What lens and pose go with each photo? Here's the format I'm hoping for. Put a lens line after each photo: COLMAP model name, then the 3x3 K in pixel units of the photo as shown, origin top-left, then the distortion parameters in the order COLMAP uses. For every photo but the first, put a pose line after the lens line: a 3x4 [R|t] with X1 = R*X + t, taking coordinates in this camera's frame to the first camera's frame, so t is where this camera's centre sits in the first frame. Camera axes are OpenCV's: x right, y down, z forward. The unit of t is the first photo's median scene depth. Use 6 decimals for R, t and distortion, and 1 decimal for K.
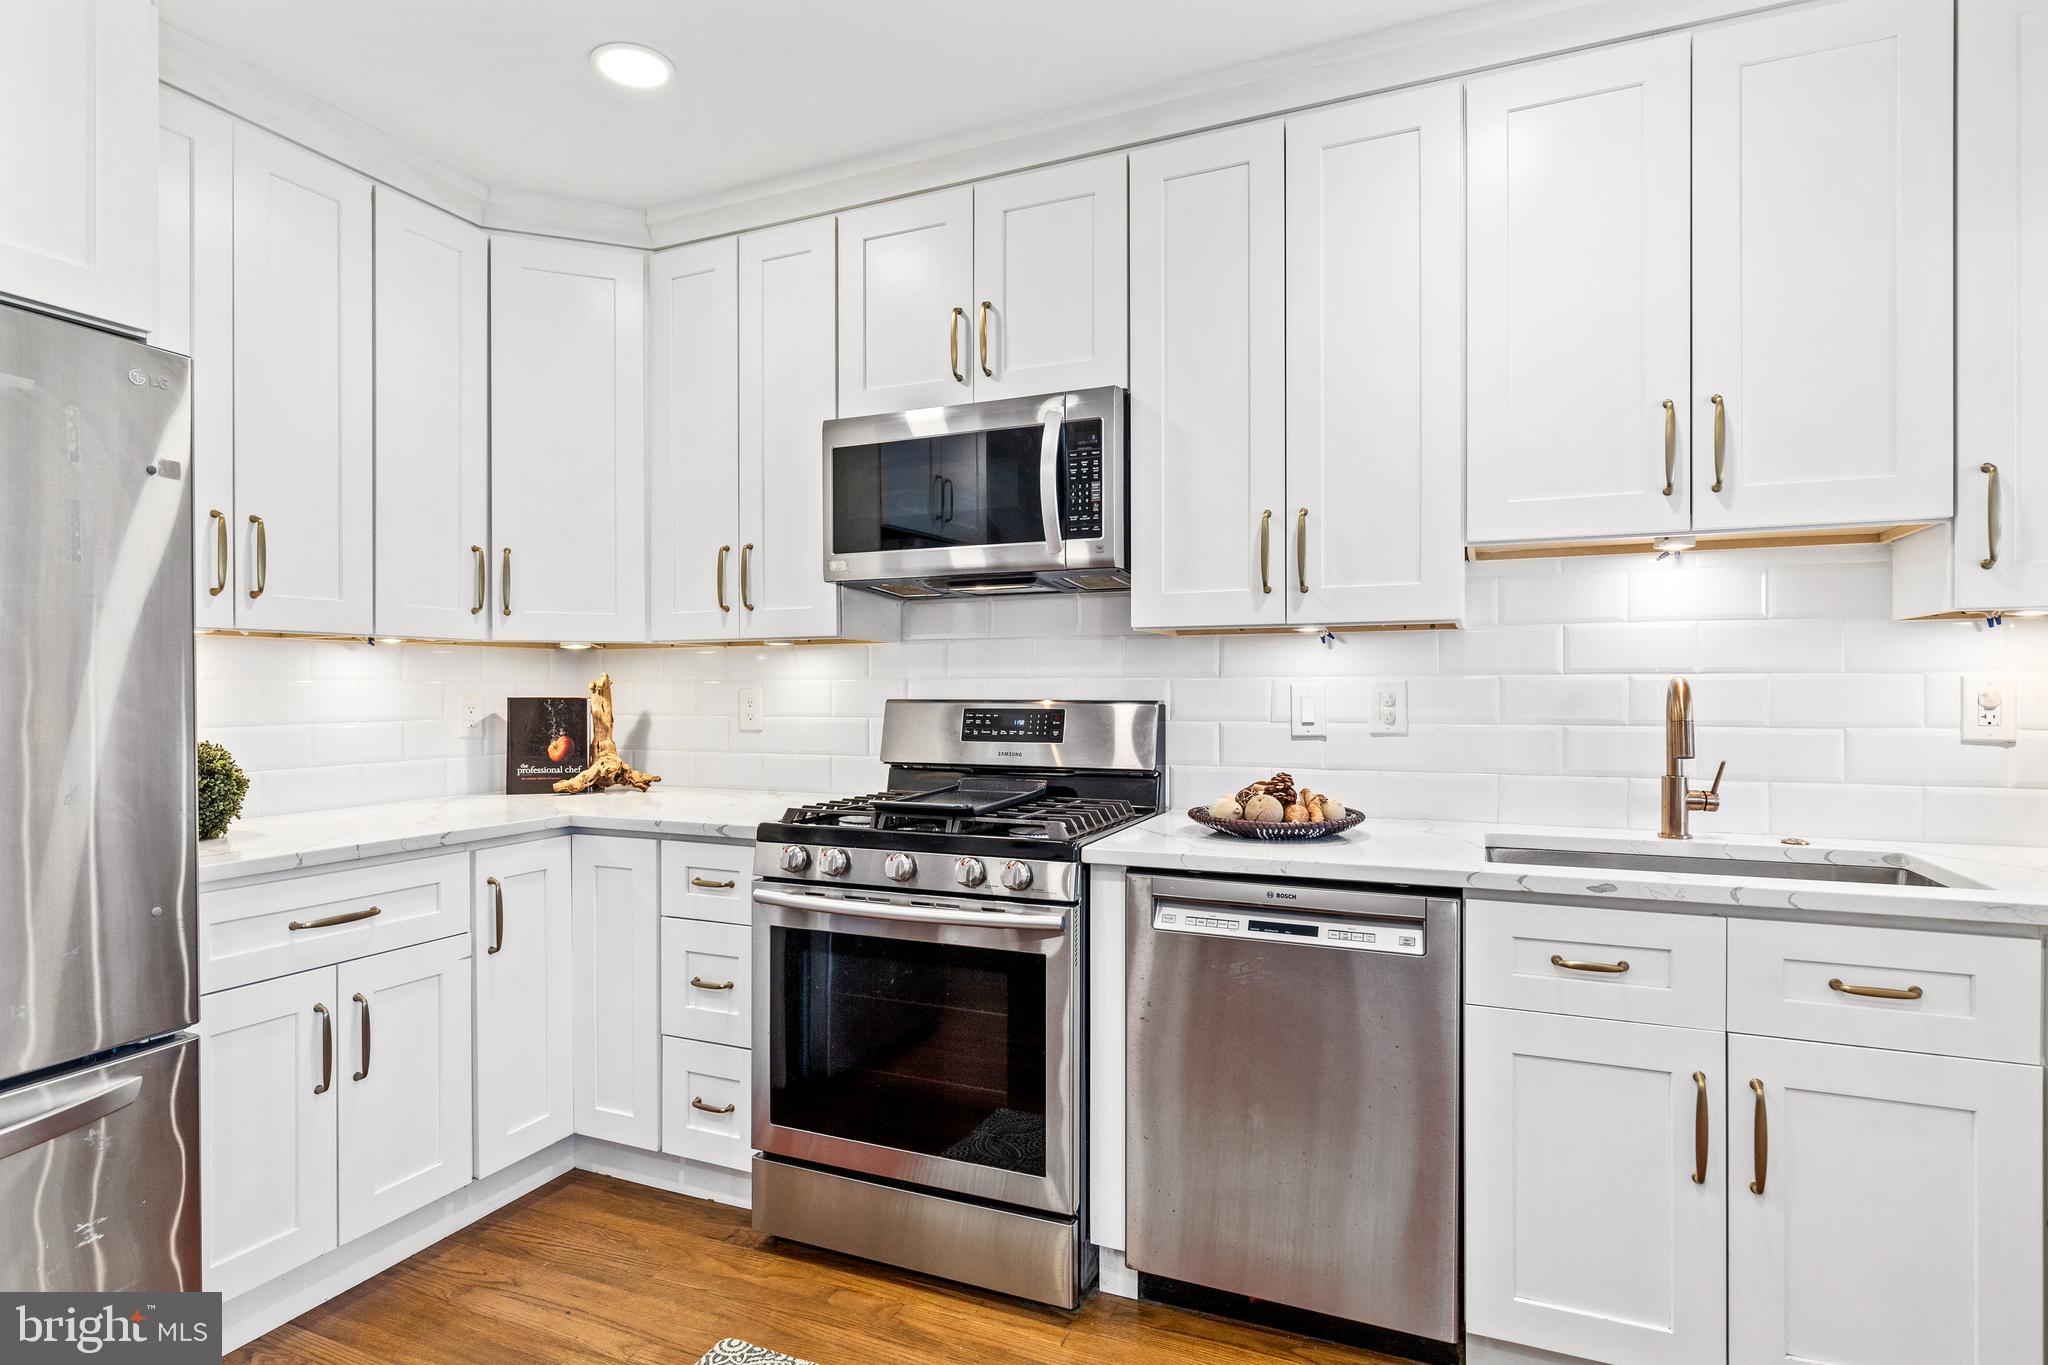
lens RADIAL K [[1066.4, 0, 1013.9], [0, 1066.4, 690.6], [0, 0, 1]] dist [0.003622, 0.000772]
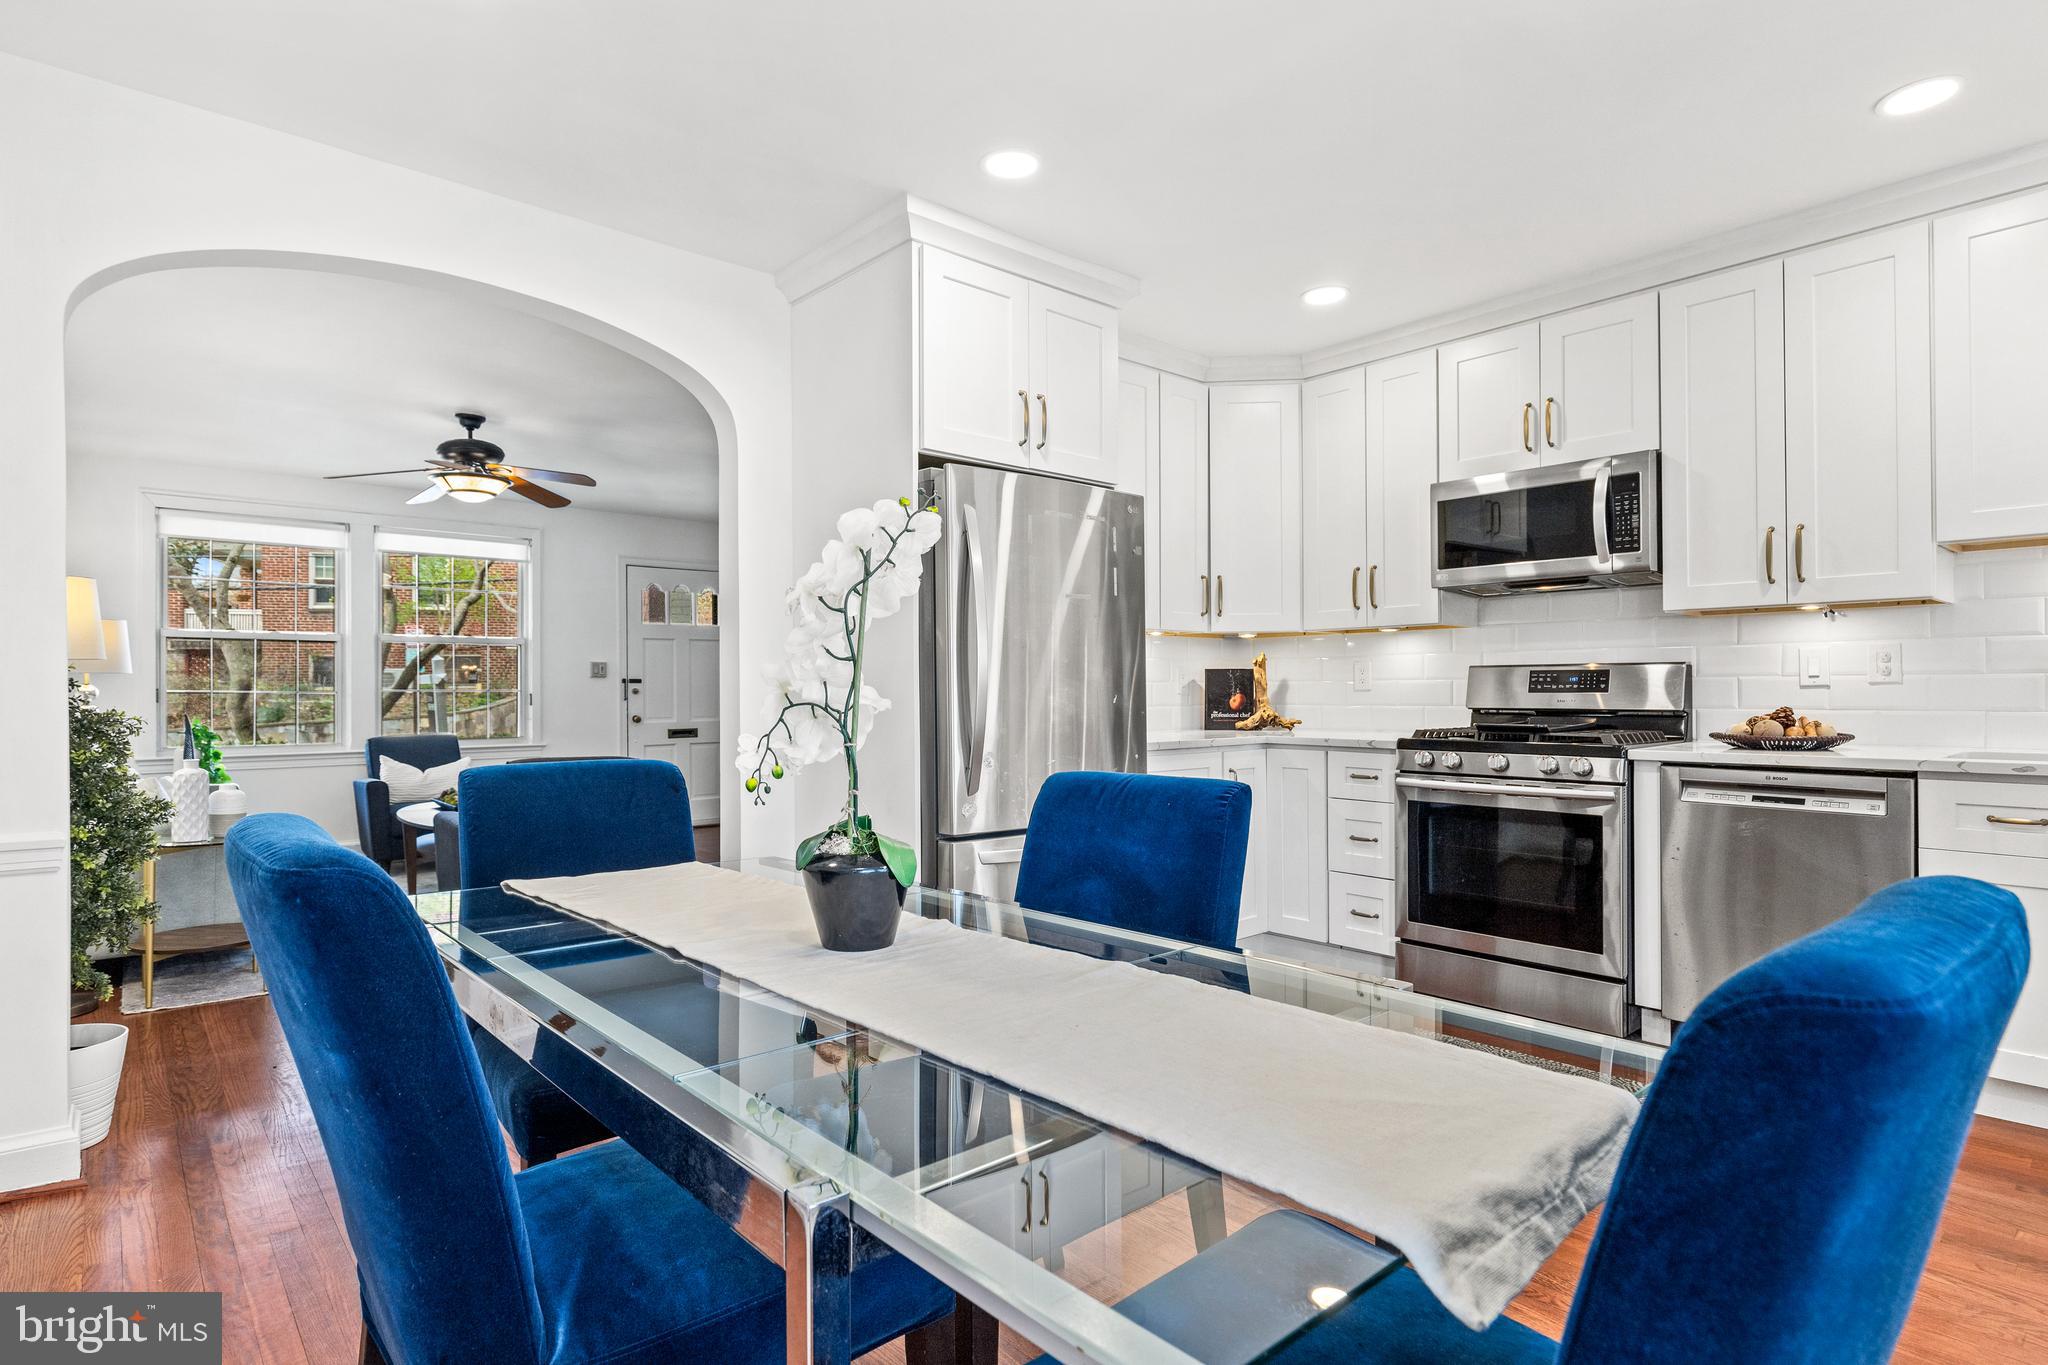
lens RADIAL K [[1066.4, 0, 1017.2], [0, 1066.4, 684.9], [0, 0, 1]] dist [0.003622, 0.000772]
pose [[0.906698, -0.004874, -0.421752, -0.076832], [0.002715, 0.999980, -0.005721, 0.049164], [0.421771, 0.004042, 0.906693, -0.707969]]
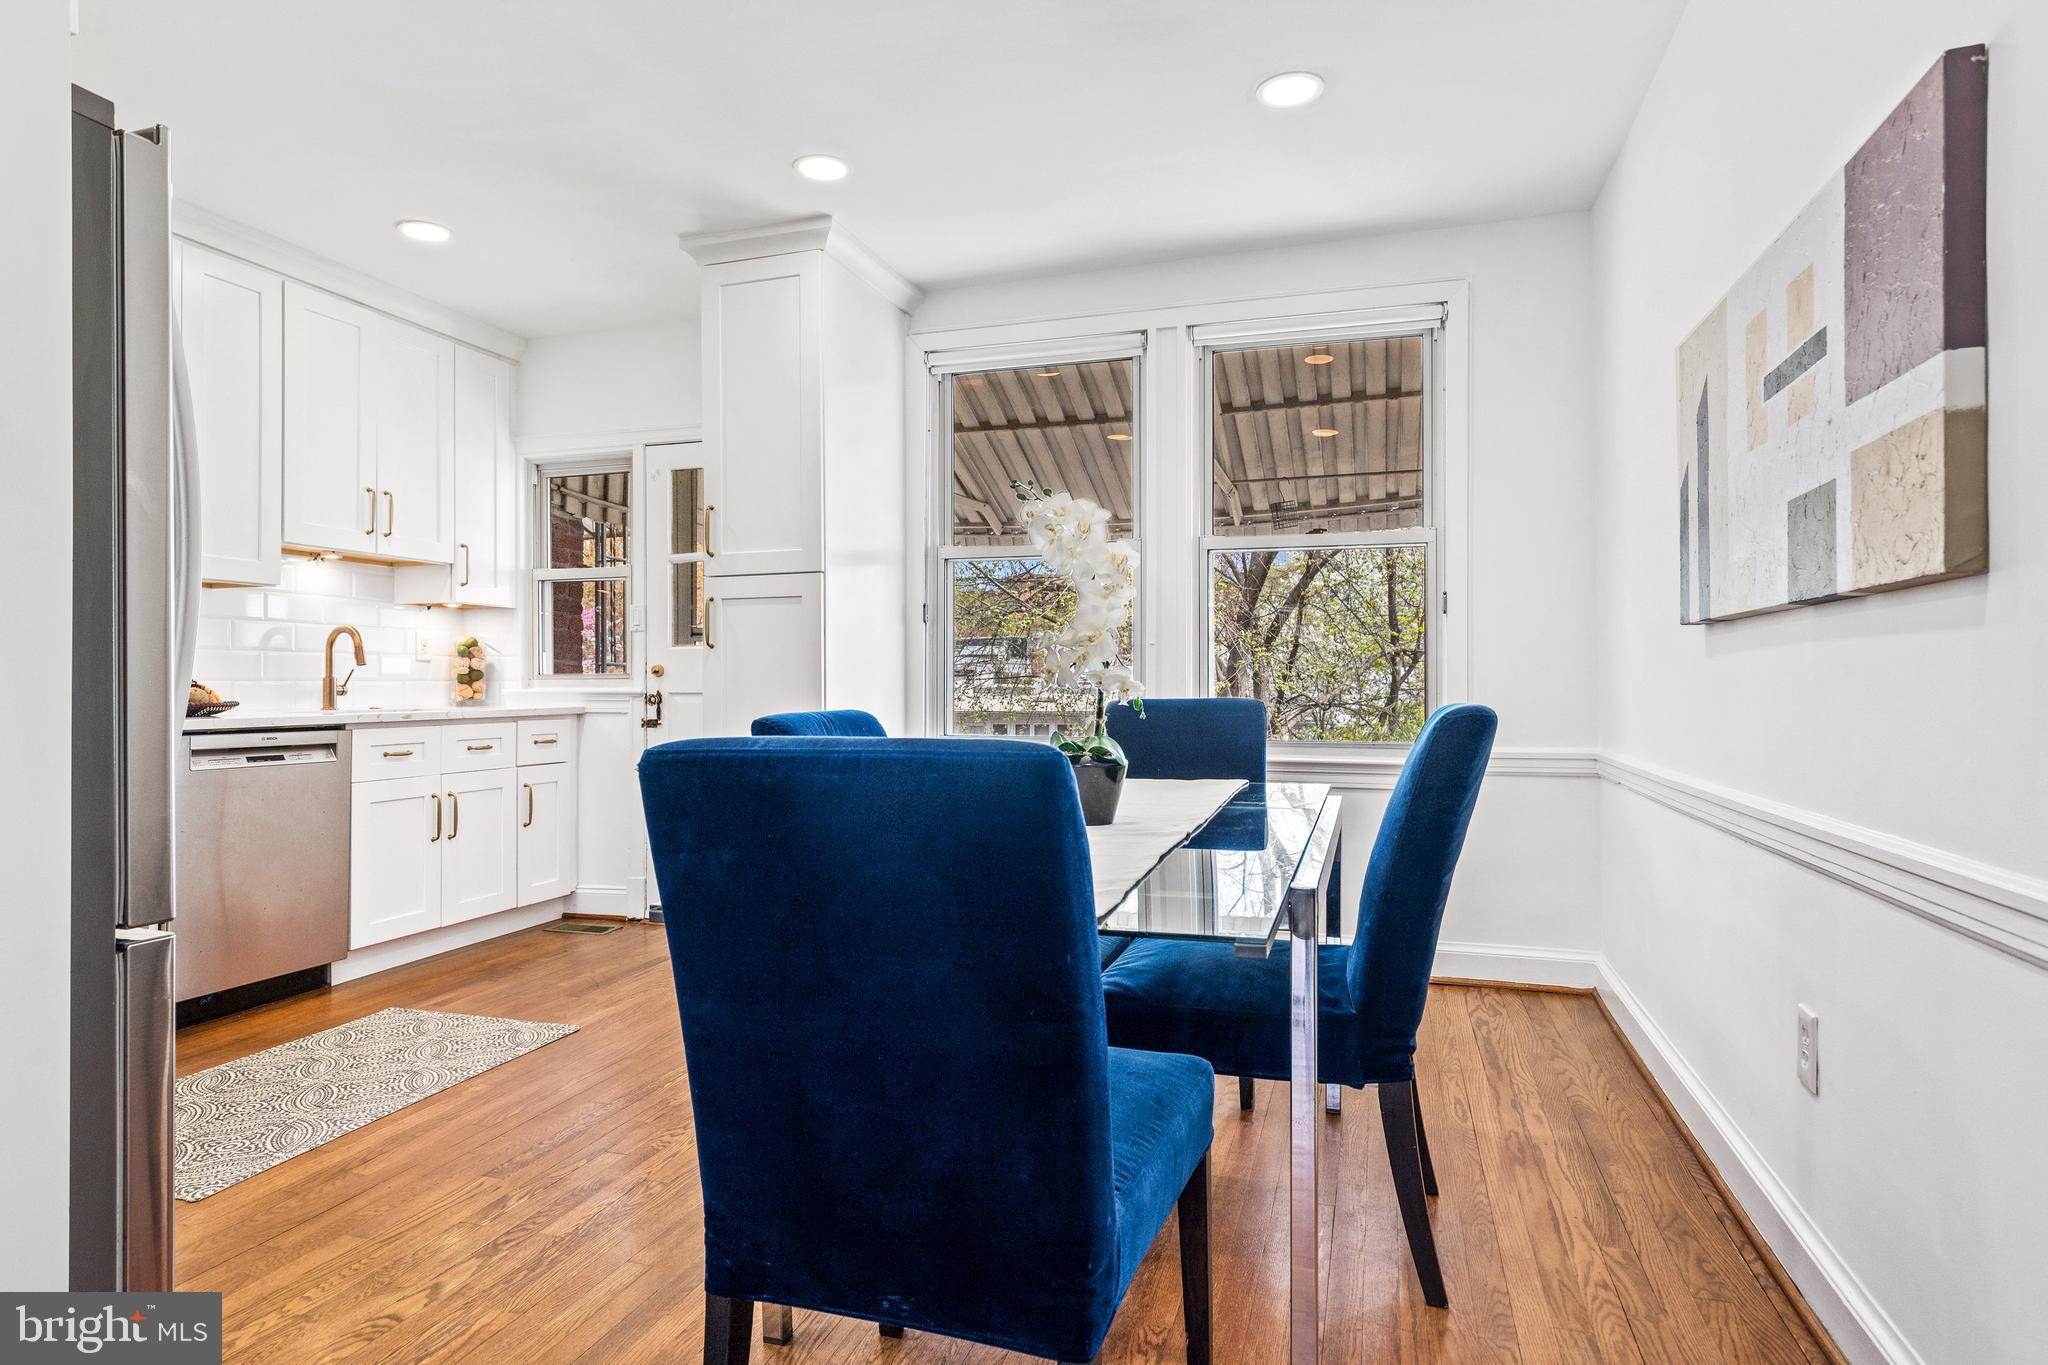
lens RADIAL K [[1179.1, 0, 1022.0], [0, 1179.1, 674.1], [0, 0, 1]] dist [0.028212, -0.008634]
pose [[-0.083765, 0.013796, 0.996390, -1.402730], [0.006175, 0.999892, -0.013325, 0.097252], [-0.996466, 0.005036, -0.083841, -0.033913]]
